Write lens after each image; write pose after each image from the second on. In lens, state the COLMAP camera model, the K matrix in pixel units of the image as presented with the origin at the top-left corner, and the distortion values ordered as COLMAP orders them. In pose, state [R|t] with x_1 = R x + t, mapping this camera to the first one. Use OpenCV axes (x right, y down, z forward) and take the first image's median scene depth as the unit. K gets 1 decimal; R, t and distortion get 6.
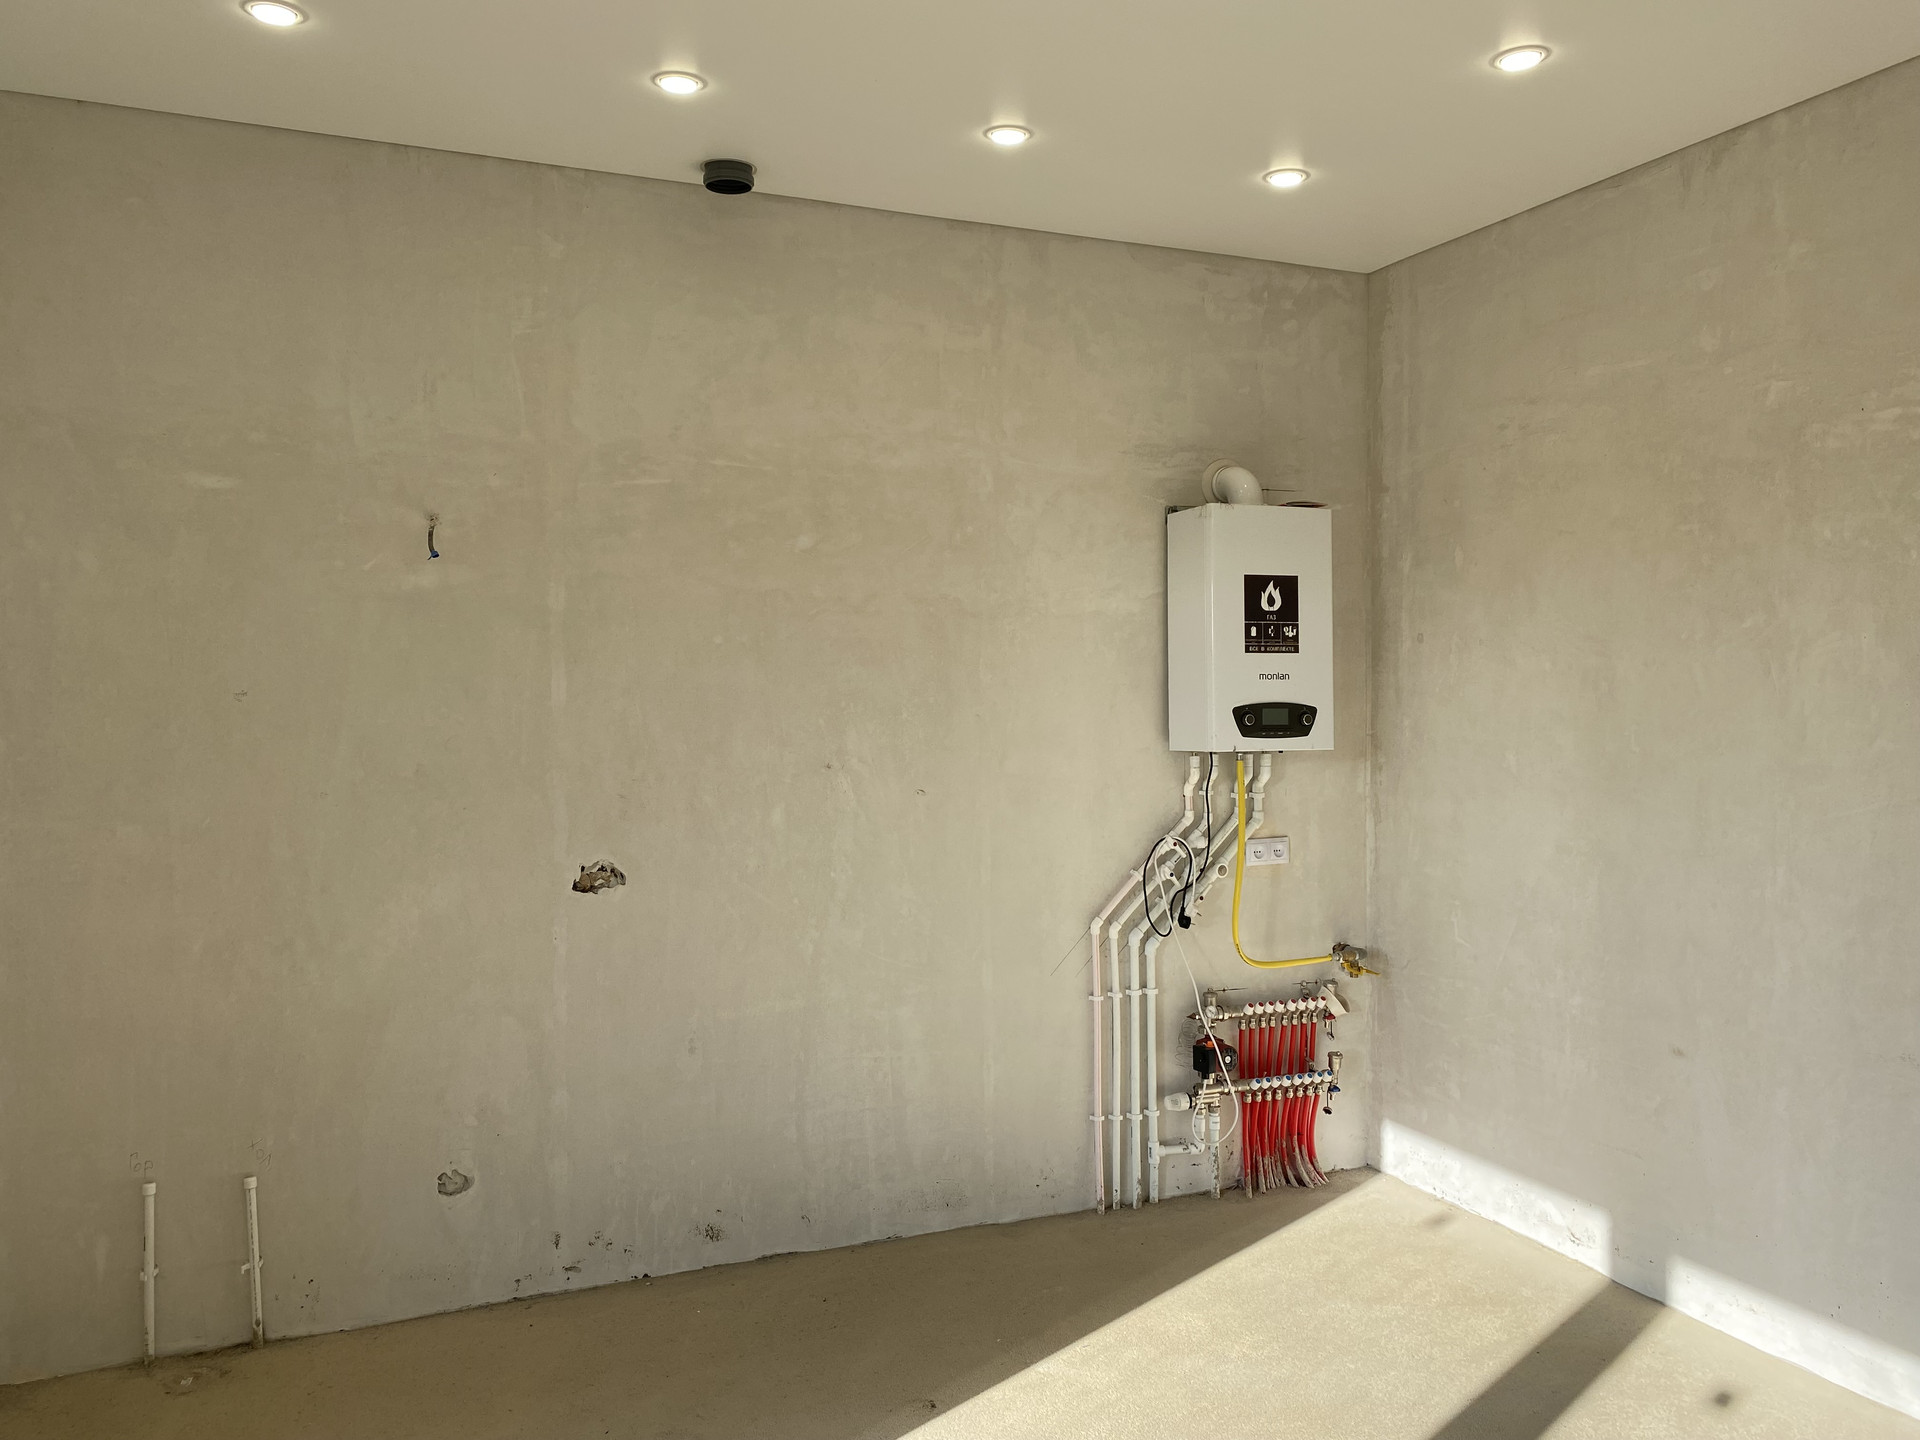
lens RADIAL K [[1459.5, 0, 975.5], [0, 1459.5, 684.3], [0, 0, 1]] dist [0.041029, -0.055440]
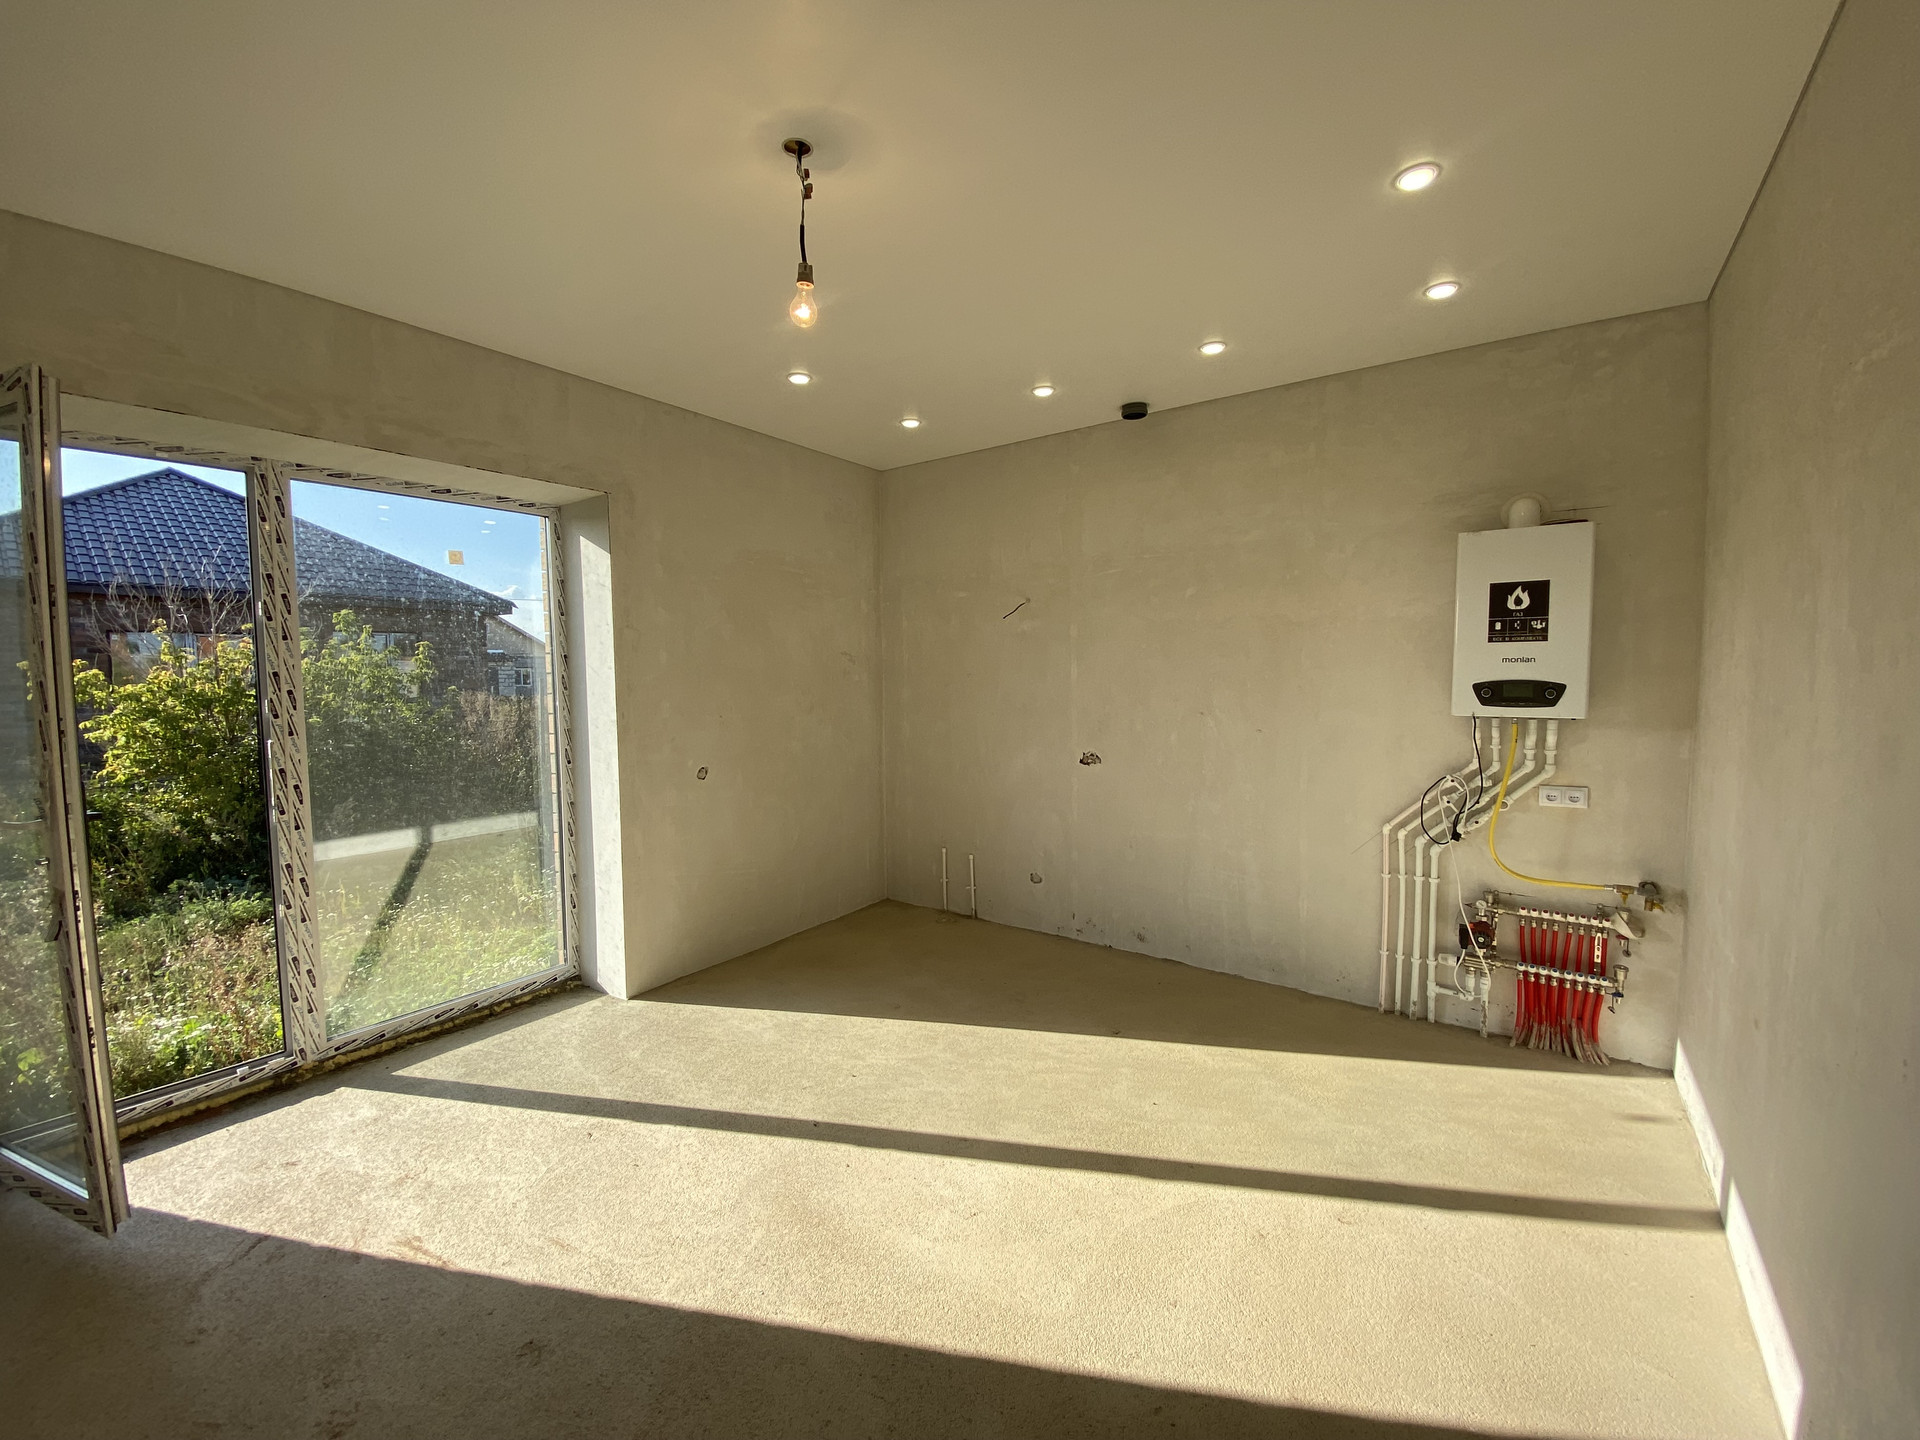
lens RADIAL K [[784.8, 0, 949.5], [0, 784.8, 723.9], [0, 0, 1]] dist [-0.017192, -0.008783]
pose [[0.489534, 0.053806, -0.870323, 0.554028], [0.007564, 0.997795, 0.065941, 0.002288], [0.871951, -0.038864, 0.488047, 0.219125]]
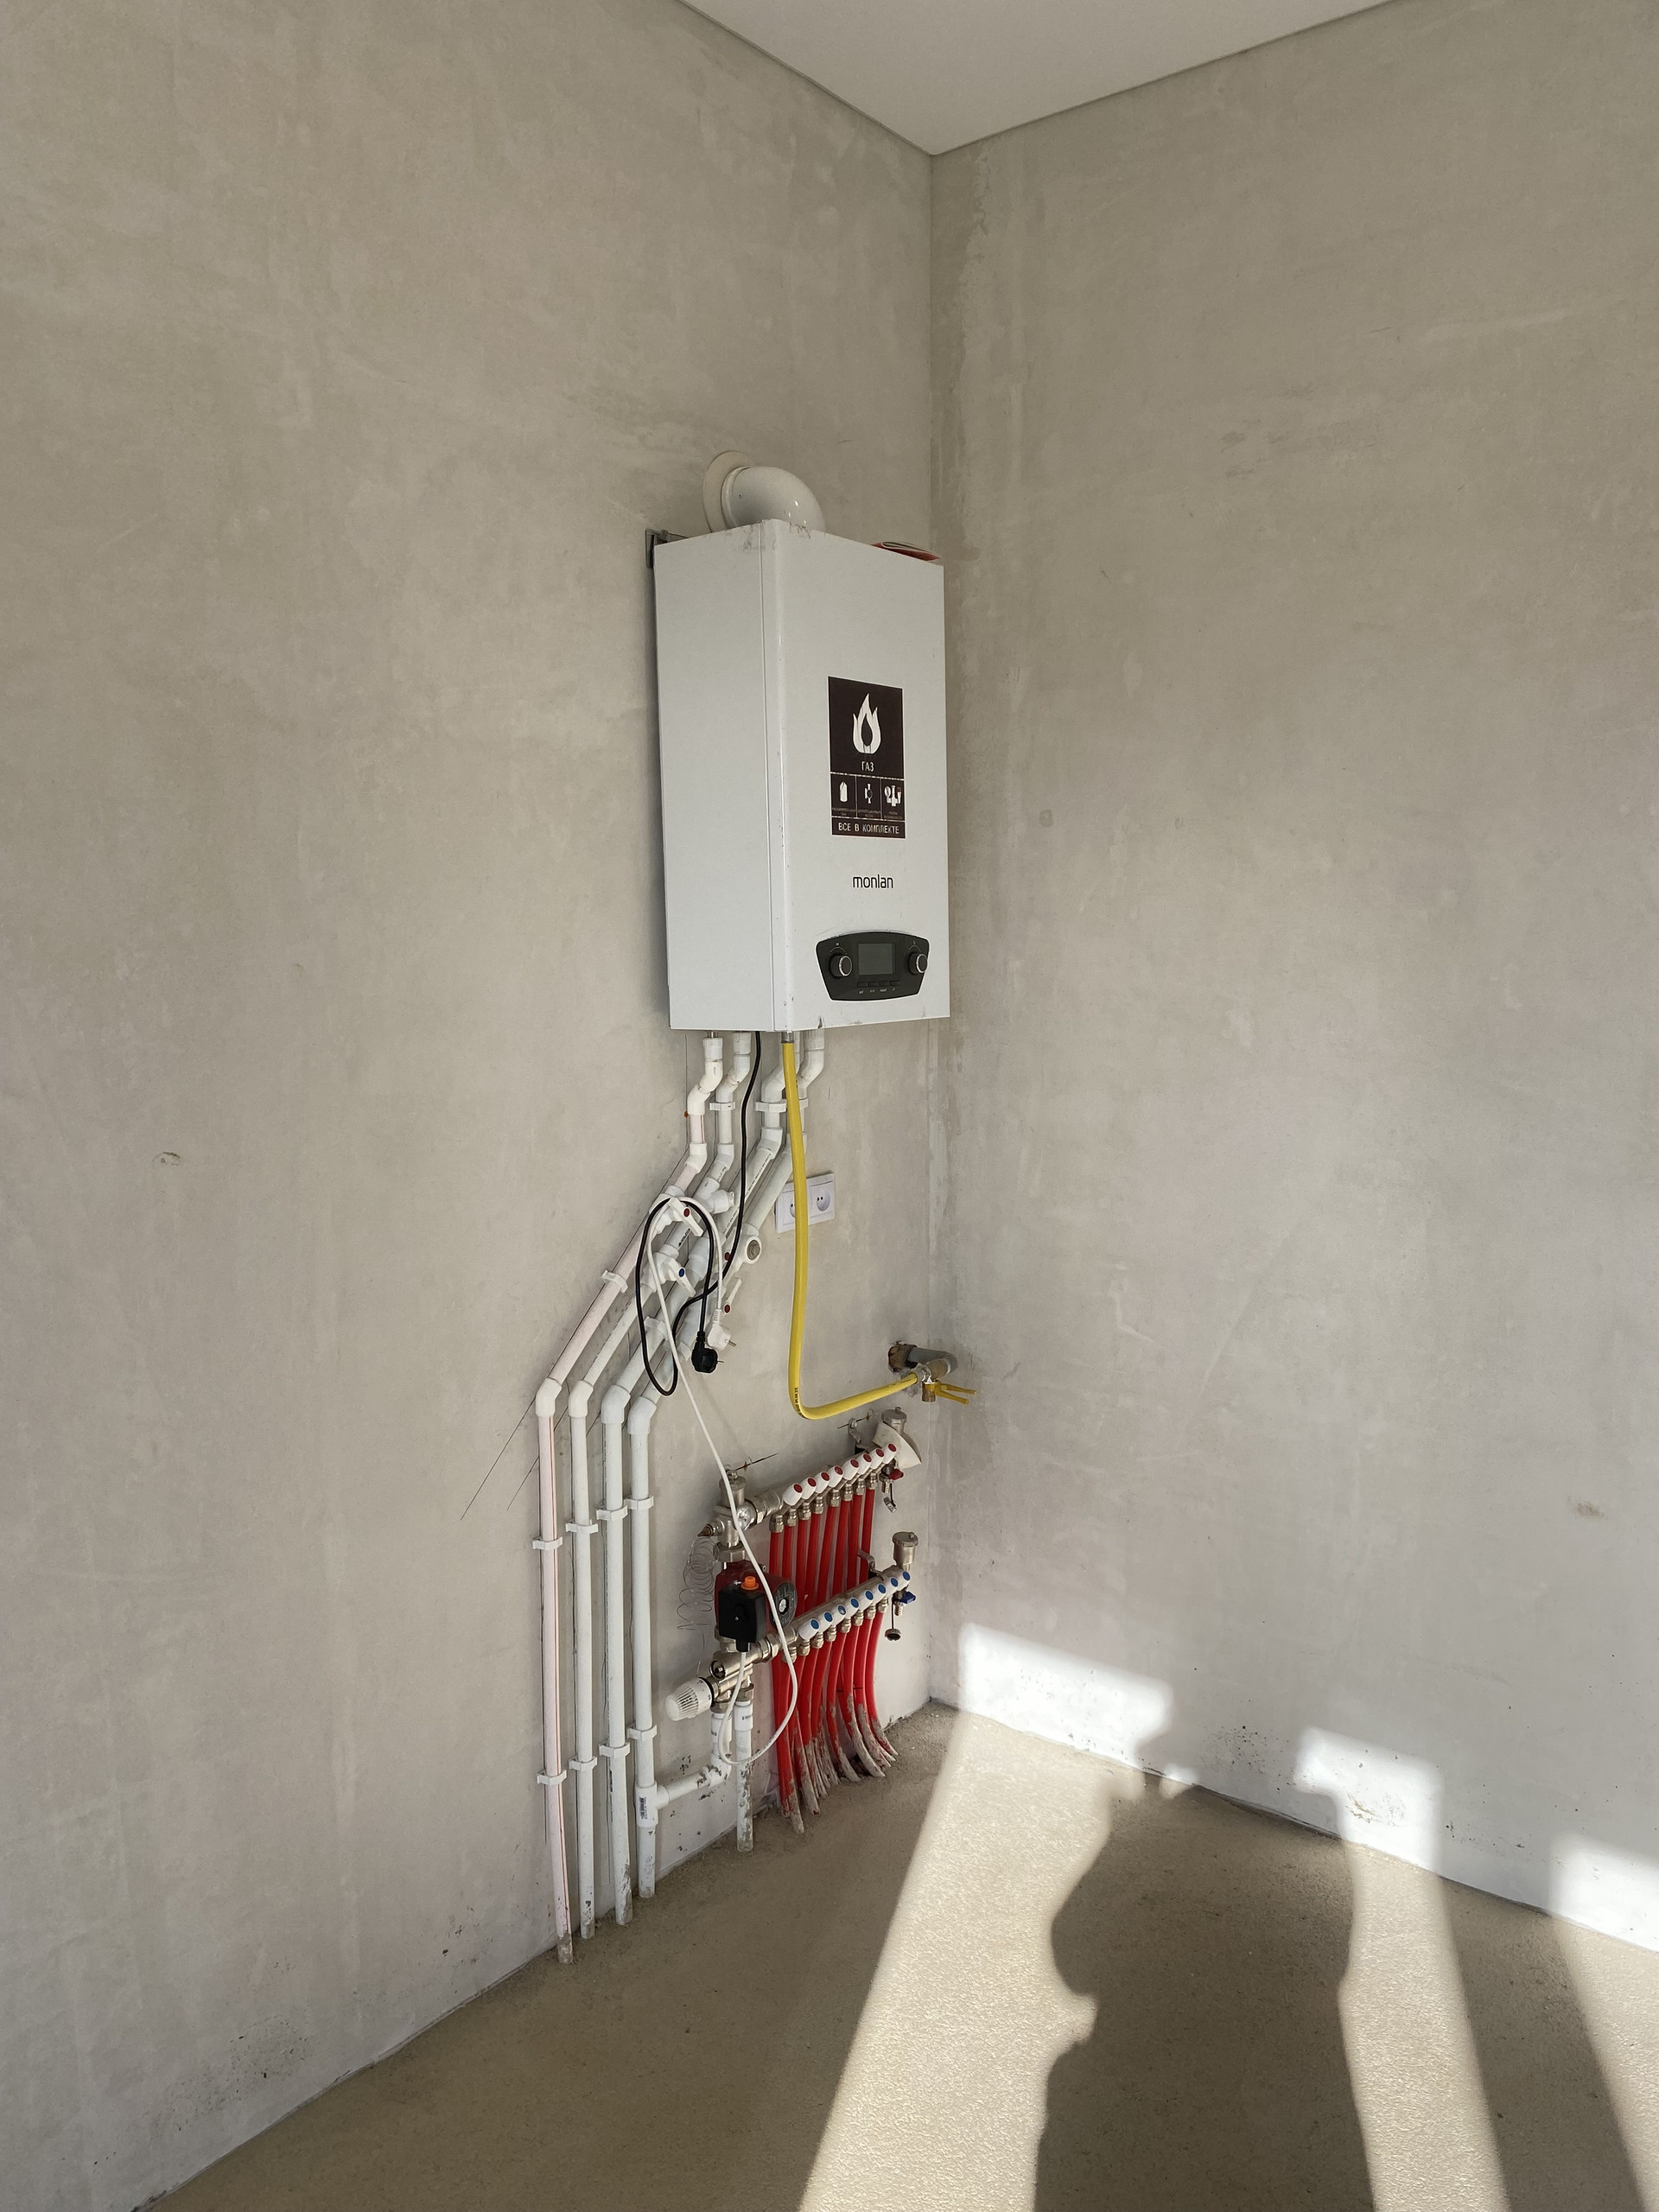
lens RADIAL K [[1681.5, 0, 850.8], [0, 1681.5, 1064.9], [0, 0, 1]] dist [0.041029, -0.055440]
pose [[0.878337, -0.045293, 0.475891, -0.089126], [0.002495, 0.995922, 0.090183, 0.005813], [-0.478035, -0.078023, 0.874868, 0.471049]]
